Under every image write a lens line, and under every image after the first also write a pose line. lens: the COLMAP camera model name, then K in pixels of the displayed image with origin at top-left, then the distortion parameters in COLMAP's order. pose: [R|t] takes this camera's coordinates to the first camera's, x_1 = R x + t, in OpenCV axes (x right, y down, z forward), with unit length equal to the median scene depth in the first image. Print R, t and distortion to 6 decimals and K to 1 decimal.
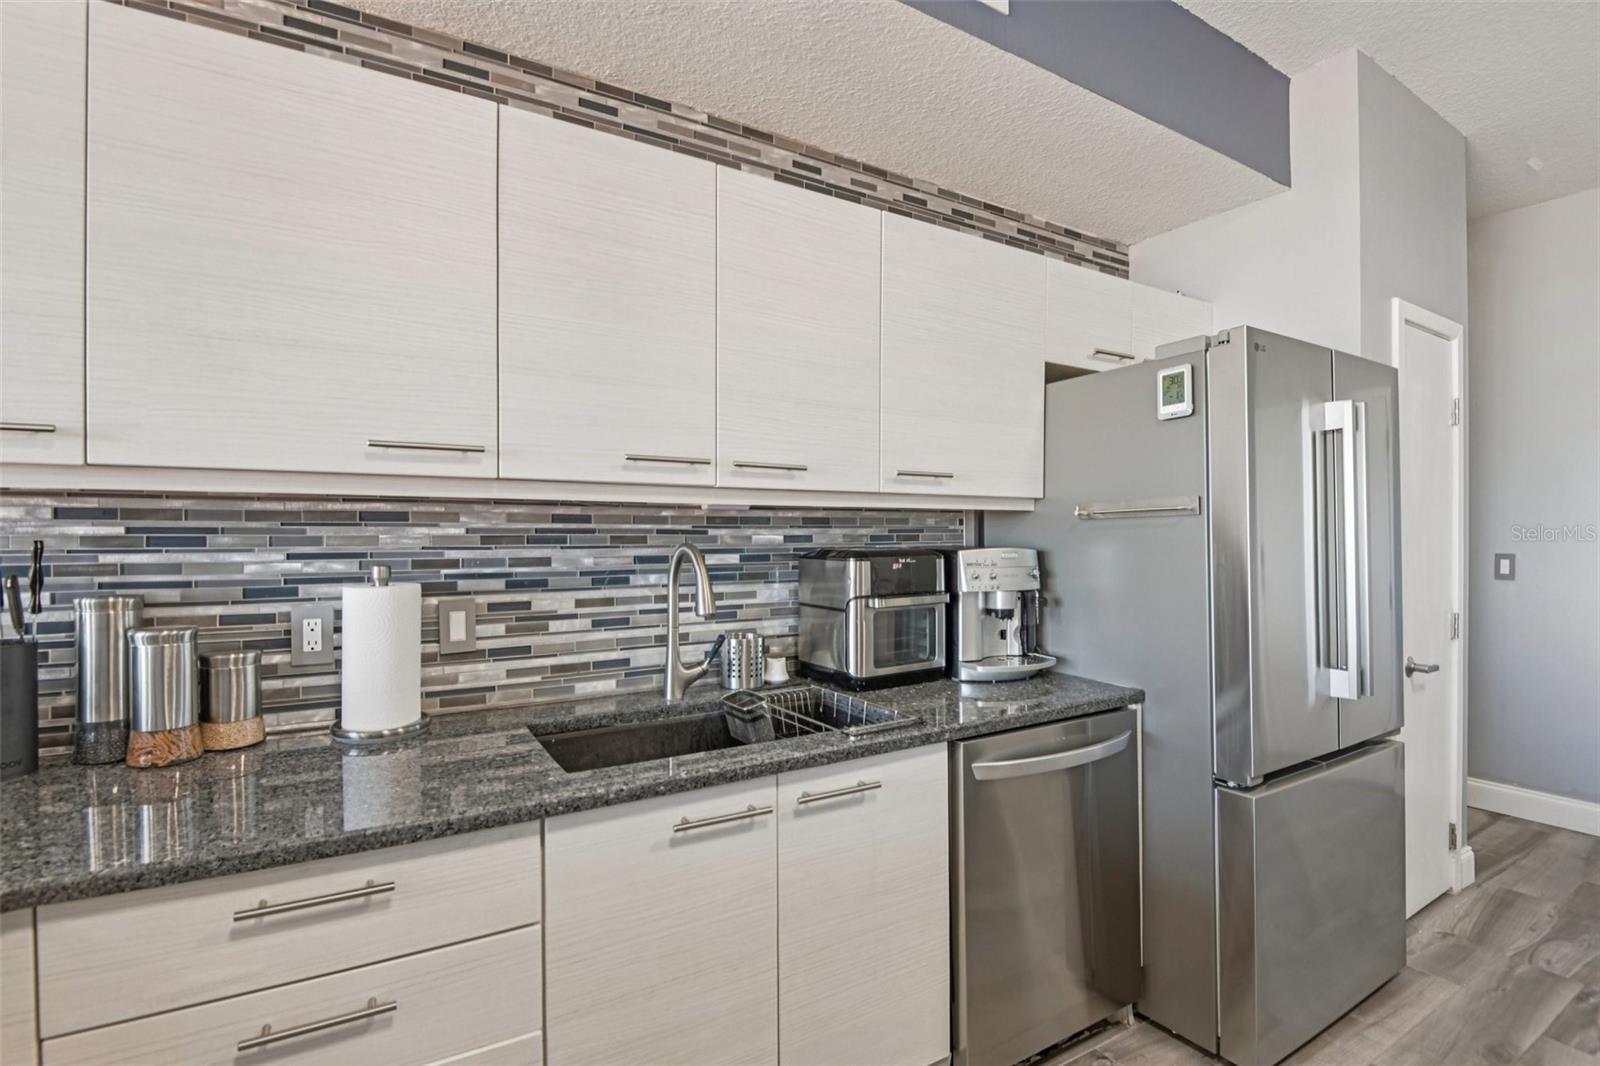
lens RADIAL K [[742.8, 0, 828.5], [0, 742.8, 531.3], [0, 0, 1]] dist [-0.000634, -0.000200]
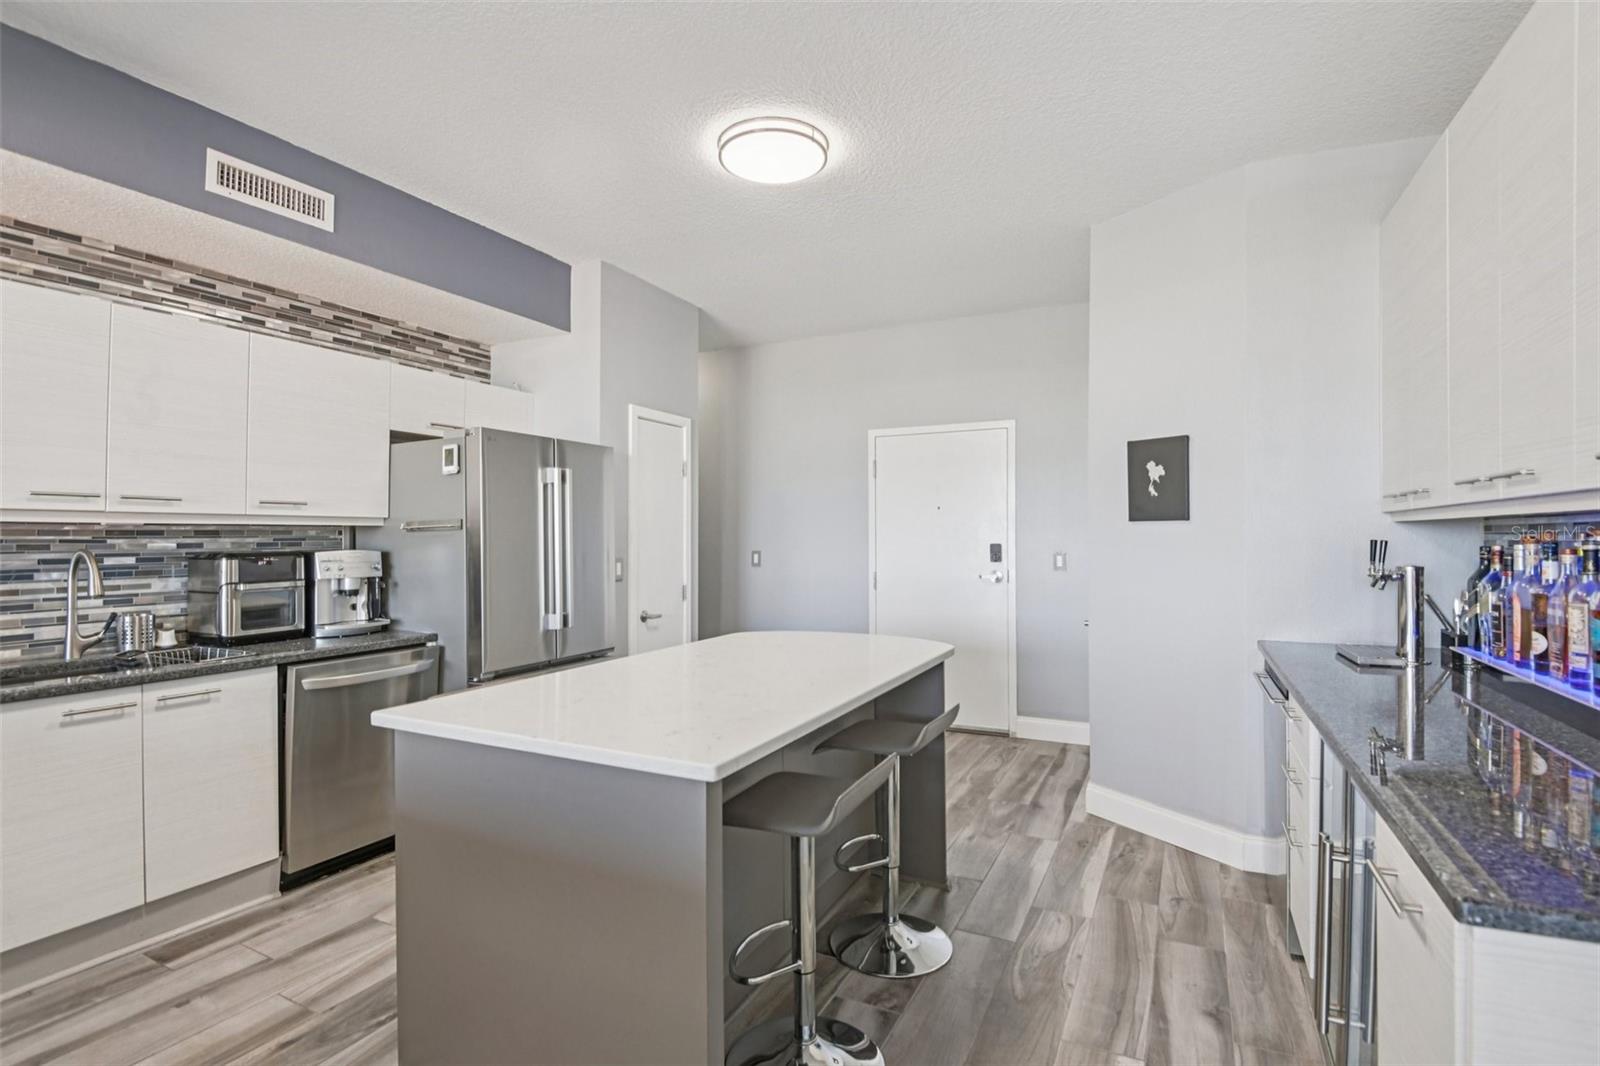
lens RADIAL K [[760.5, 0, 800.4], [0, 760.5, 520.0], [0, 0, 1]] dist [0.000713, -0.021715]
pose [[0.864622, 0.006347, 0.502383, 0.252849], [0.004526, 0.999781, -0.020419, -0.004261], [-0.502403, 0.019928, 0.864404, -0.849689]]
